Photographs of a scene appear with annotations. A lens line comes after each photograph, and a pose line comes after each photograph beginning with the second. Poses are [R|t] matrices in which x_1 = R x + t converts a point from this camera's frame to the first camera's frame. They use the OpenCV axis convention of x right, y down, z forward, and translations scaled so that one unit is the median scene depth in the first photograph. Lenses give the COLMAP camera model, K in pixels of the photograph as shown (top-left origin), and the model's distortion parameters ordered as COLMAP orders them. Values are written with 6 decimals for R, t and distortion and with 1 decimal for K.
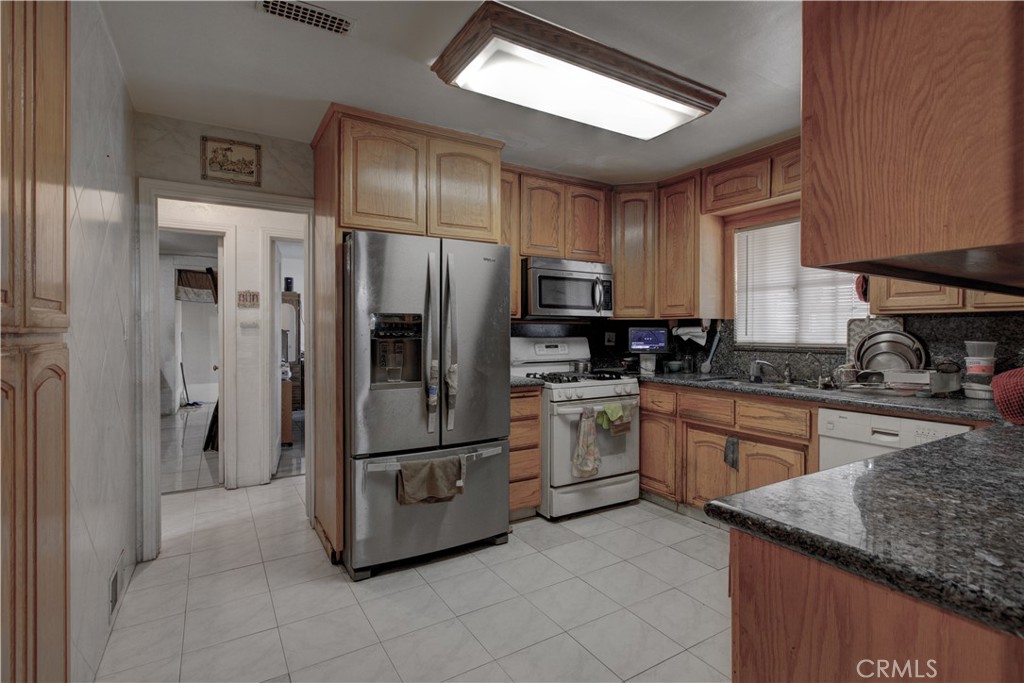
lens RADIAL K [[477.6, 0, 515.5], [0, 477.6, 338.3], [0, 0, 1]] dist [-0.004678, 0.004134]
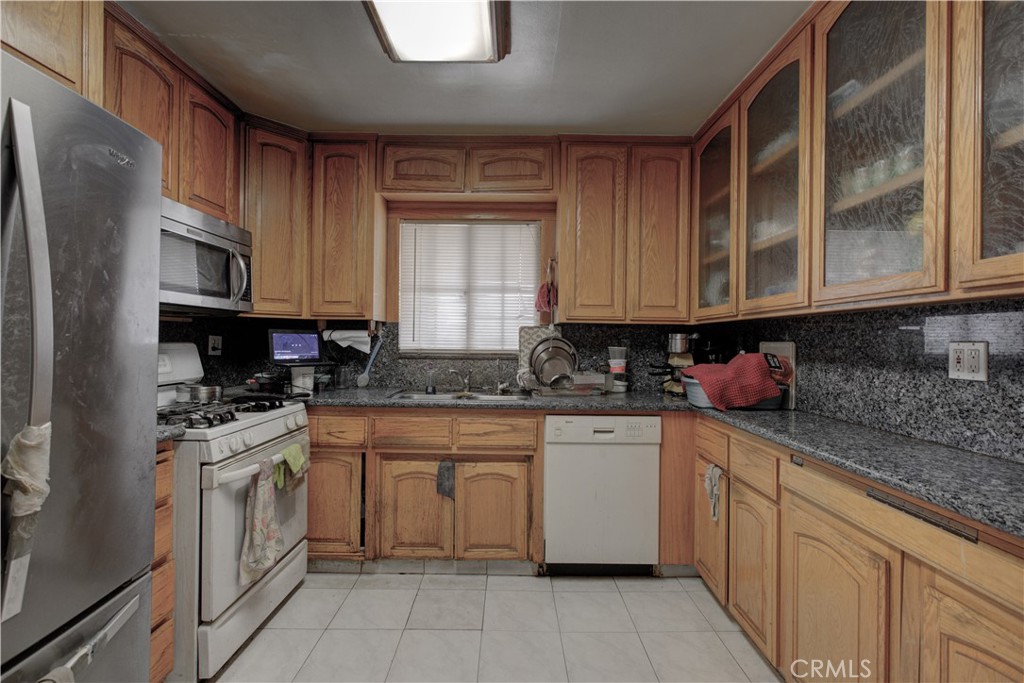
lens RADIAL K [[477.6, 0, 507.9], [0, 477.6, 342.0], [0, 0, 1]] dist [-0.004678, 0.004134]
pose [[0.537896, 0.001398, 0.843010, -0.179813], [-0.000914, 0.999999, -0.001076, -0.003924], [-0.843010, -0.000192, 0.537897, 0.396760]]
